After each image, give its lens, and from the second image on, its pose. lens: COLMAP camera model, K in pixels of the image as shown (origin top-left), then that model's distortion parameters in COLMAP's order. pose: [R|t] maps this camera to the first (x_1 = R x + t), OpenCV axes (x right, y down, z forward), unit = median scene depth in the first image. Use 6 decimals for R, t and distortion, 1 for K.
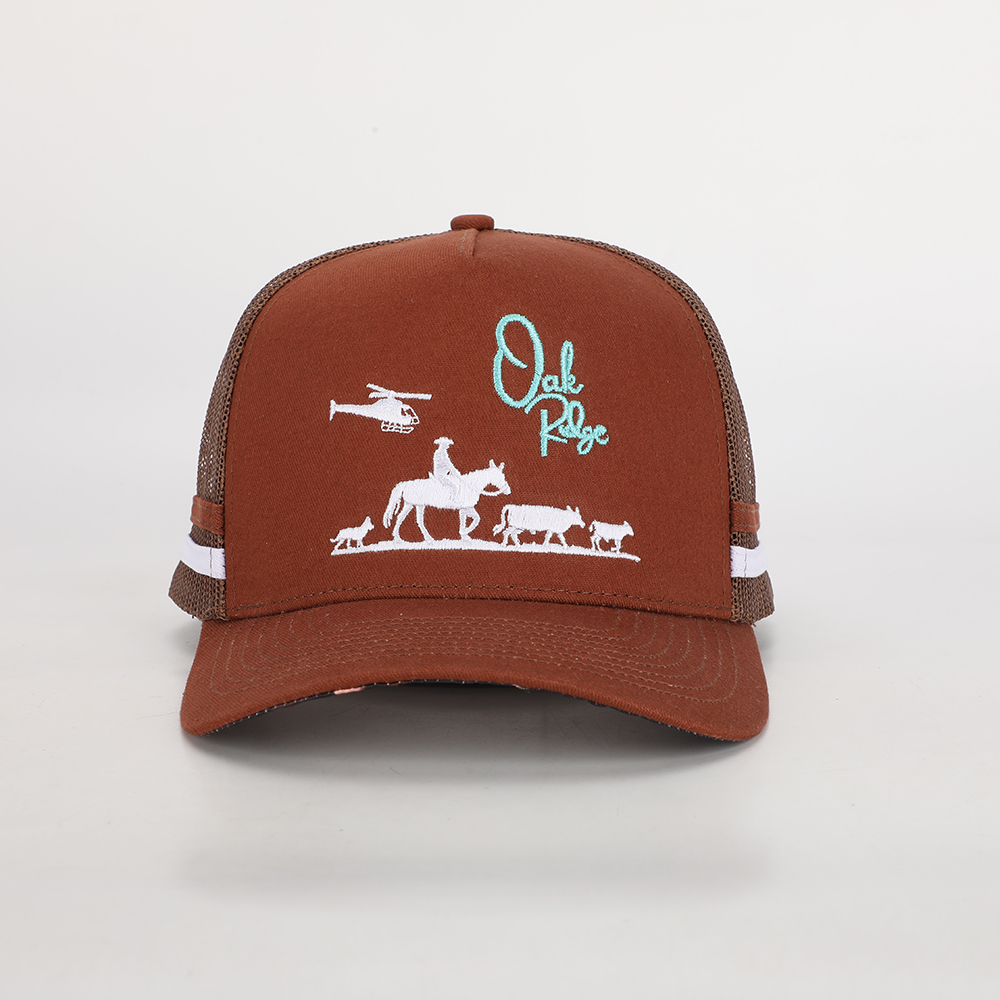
lens RADIAL K [[2169.7, 0, 500.0], [0, 2169.7, 500.0], [0, 0, 1]] dist [0.016939, 0.043465]
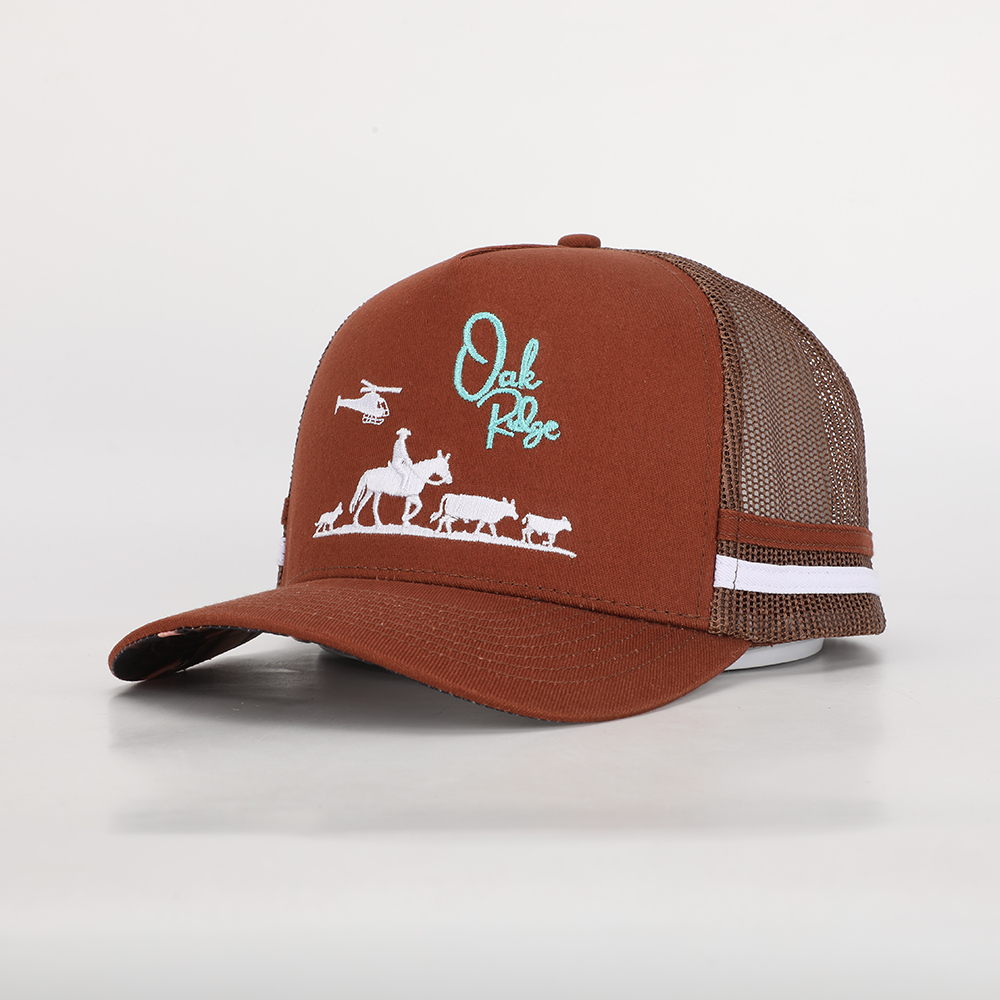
lens RADIAL K [[2169.7, 0, 500.0], [0, 2169.7, 500.0], [0, 0, 1]] dist [0.016939, 0.043465]
pose [[0.863496, 0.029368, -0.503500, 0.537506], [-0.065406, 0.996394, -0.054054, 0.058520], [0.500097, 0.079607, 0.862303, 0.125709]]
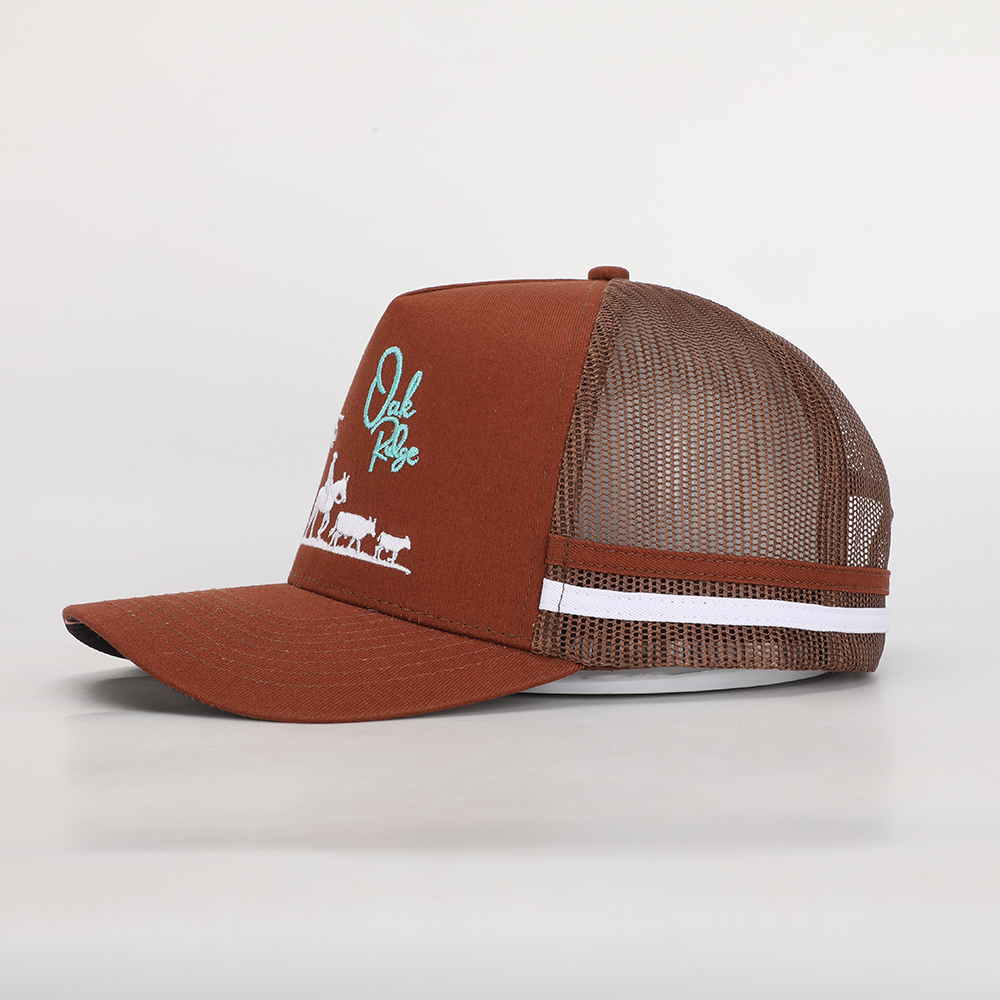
lens RADIAL K [[2169.7, 0, 500.0], [0, 2169.7, 500.0], [0, 0, 1]] dist [0.016939, 0.043465]
pose [[0.422828, 0.045998, -0.905042, 1.059589], [-0.113099, 0.993581, -0.002341, -0.010592], [0.899125, 0.103349, 0.425316, 0.584610]]
